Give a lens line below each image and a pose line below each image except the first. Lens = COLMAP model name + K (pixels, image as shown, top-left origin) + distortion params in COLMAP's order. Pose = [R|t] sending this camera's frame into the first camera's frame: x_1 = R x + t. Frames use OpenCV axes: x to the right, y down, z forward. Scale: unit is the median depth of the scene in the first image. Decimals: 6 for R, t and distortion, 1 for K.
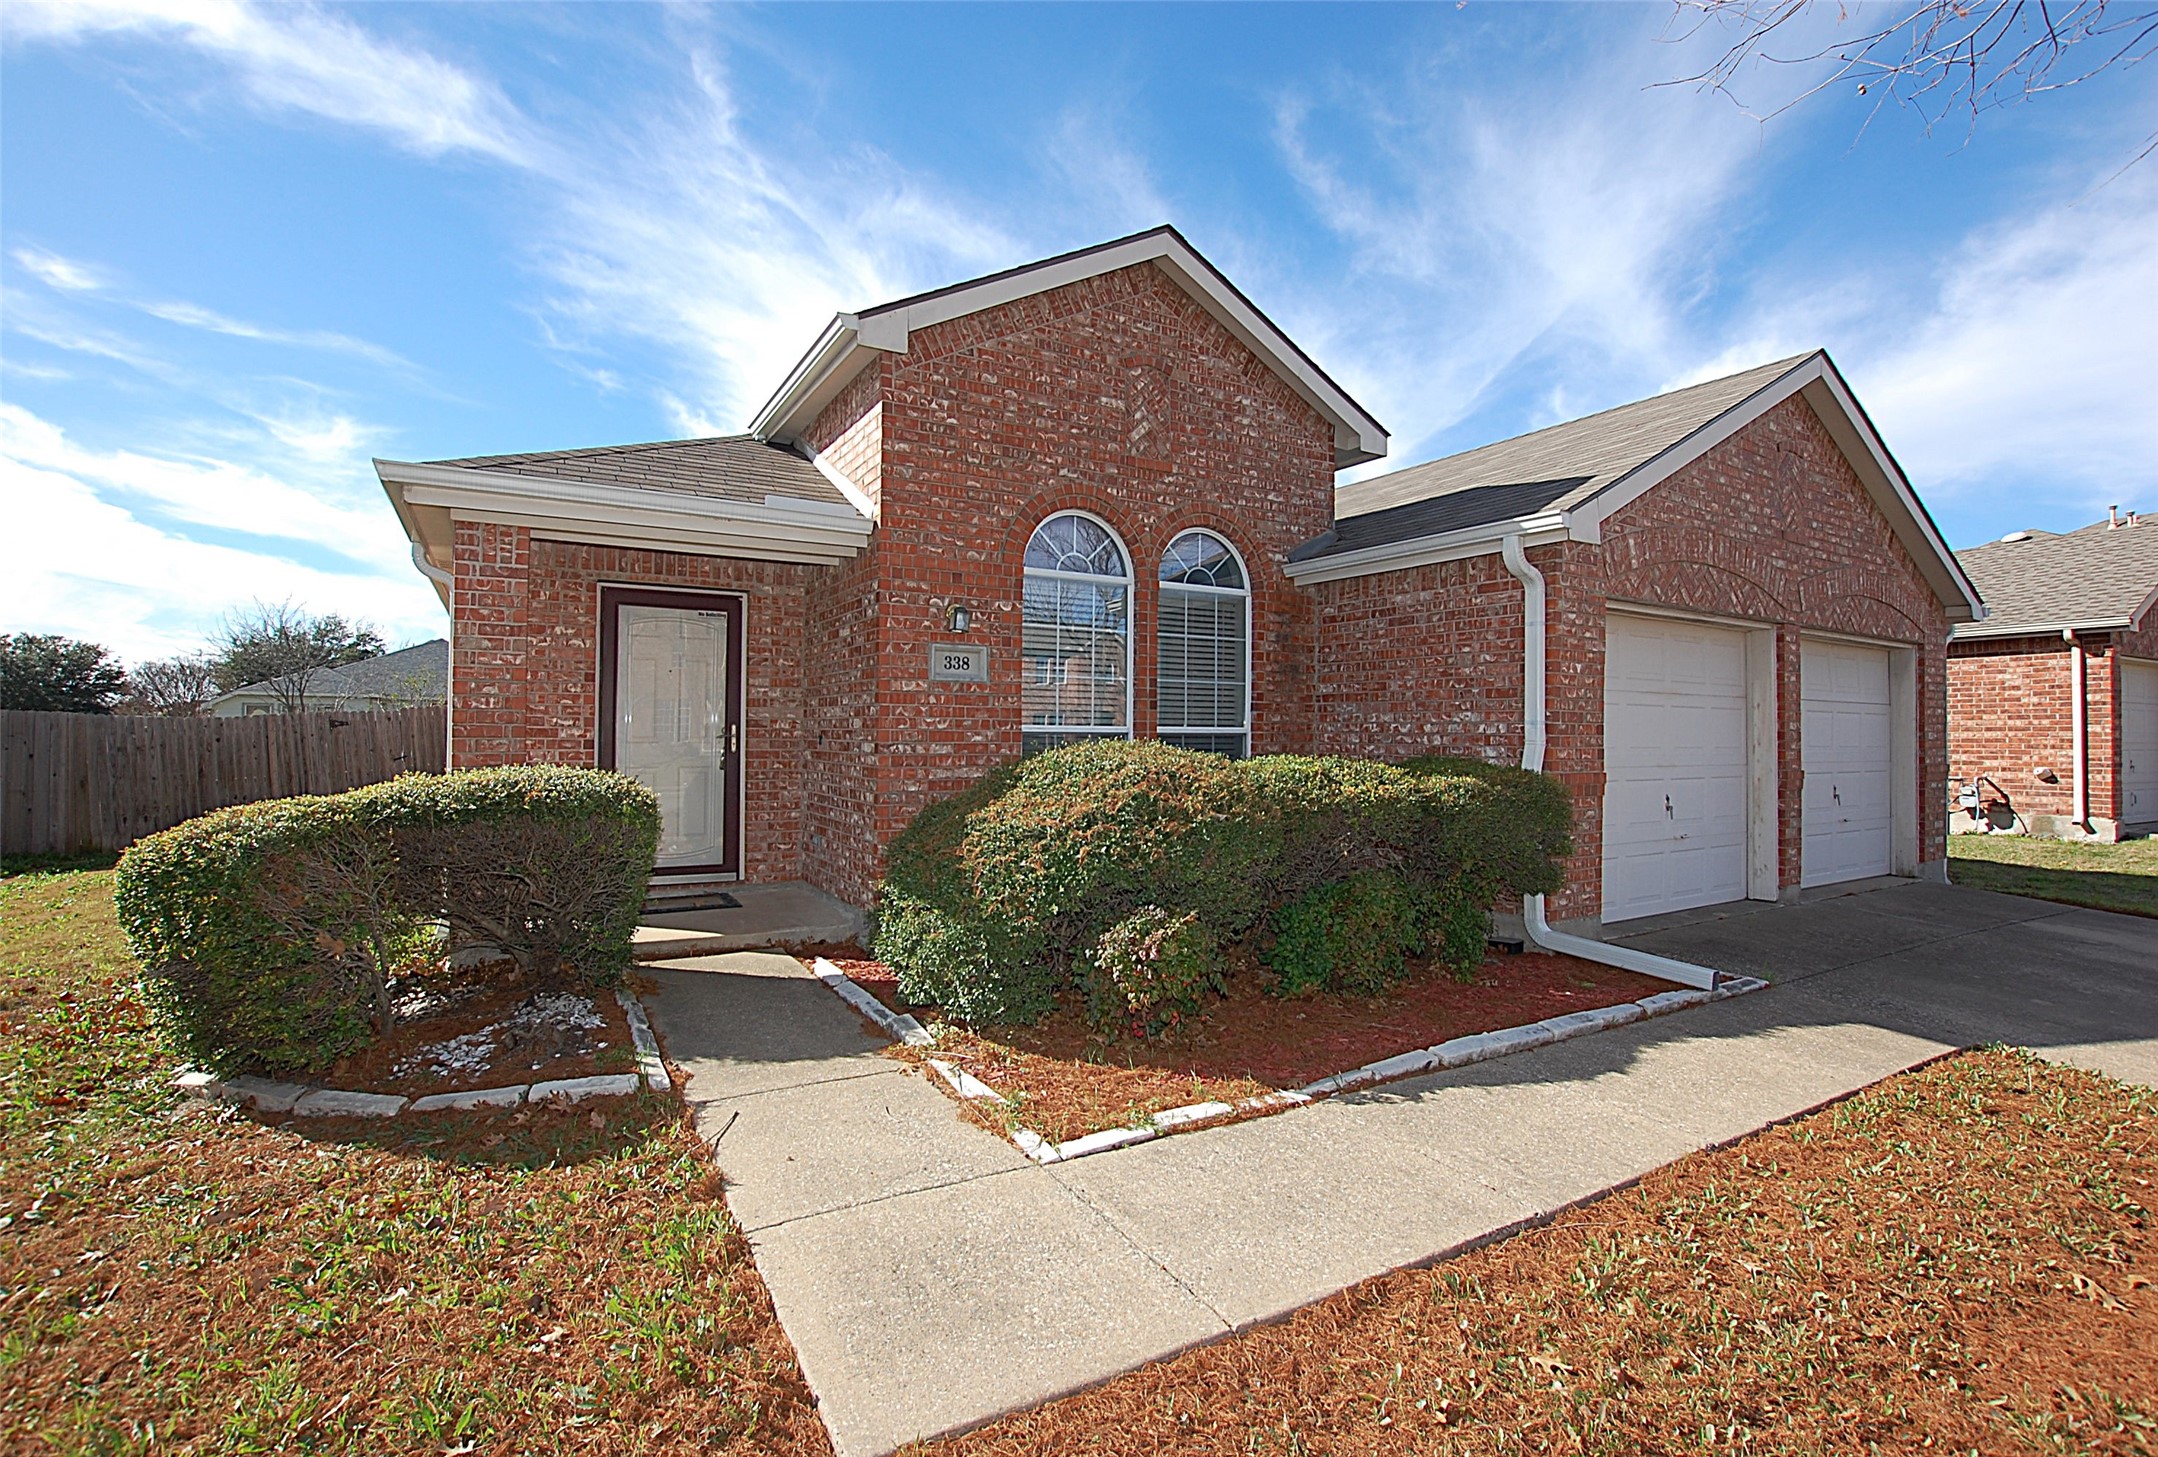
lens RADIAL K [[943.8, 0, 1079.0], [0, 943.8, 728.5], [0, 0, 1]] dist [-0.012772, 0.000222]
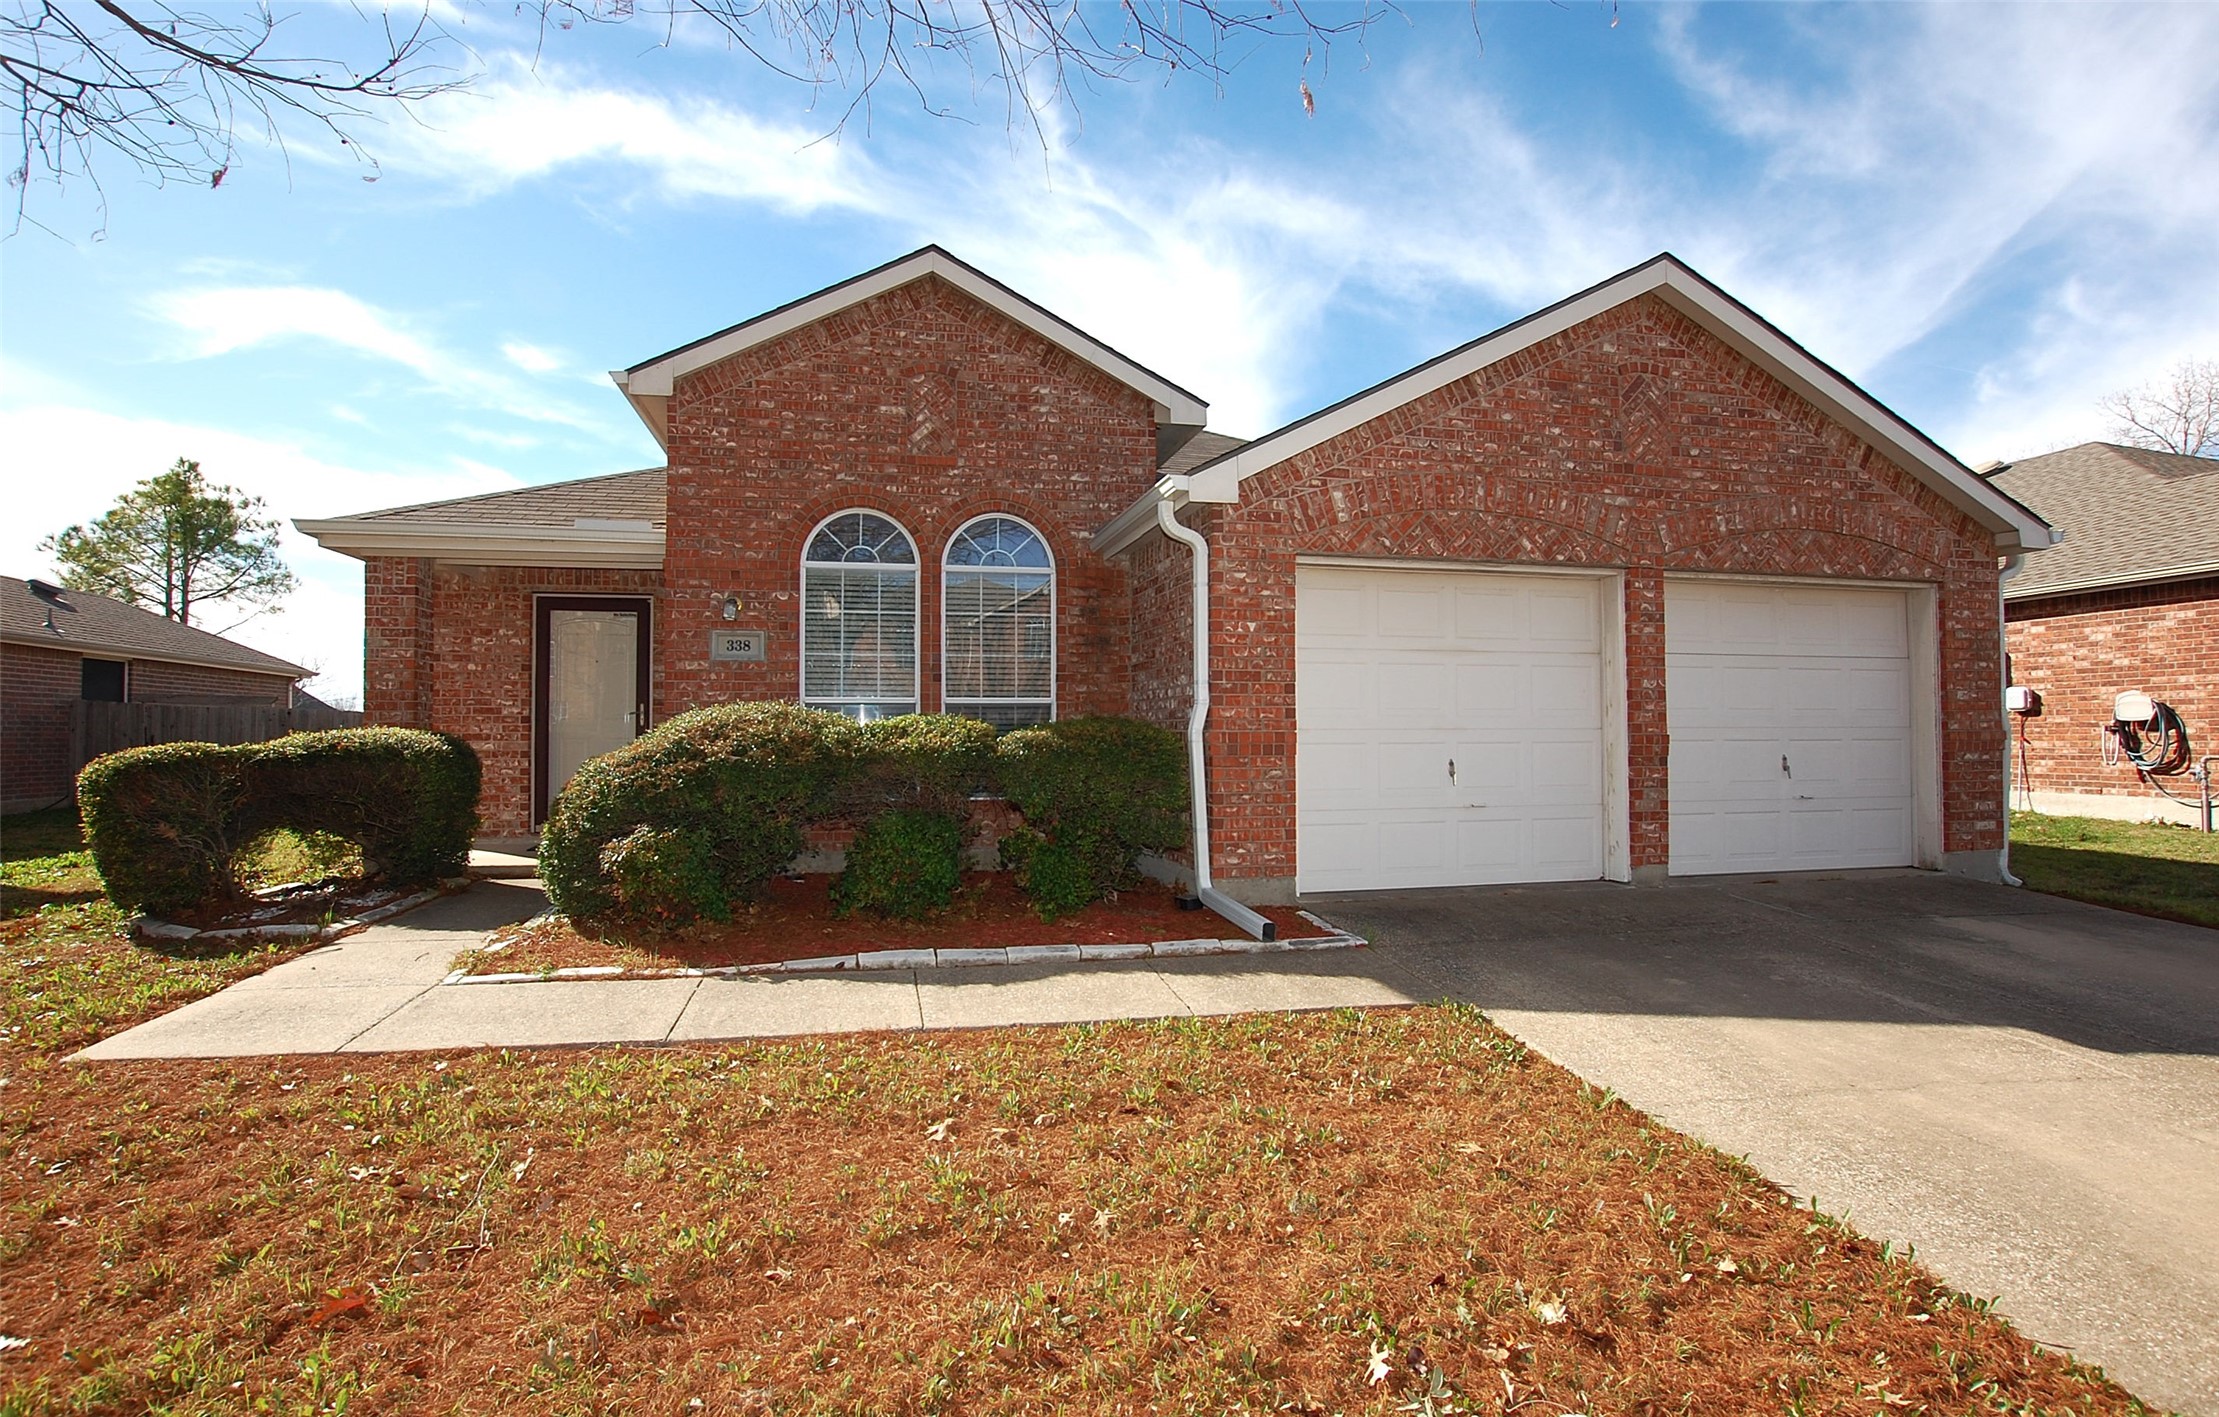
lens RADIAL K [[990.9, 0, 1098.3], [0, 990.9, 724.1], [0, 0, 1]] dist [-0.017421, 0.000046]
pose [[0.949202, -0.012210, -0.314431, 0.630479], [0.011560, 0.999925, -0.003932, 0.036578], [0.314456, 0.000097, 0.949272, -0.042447]]
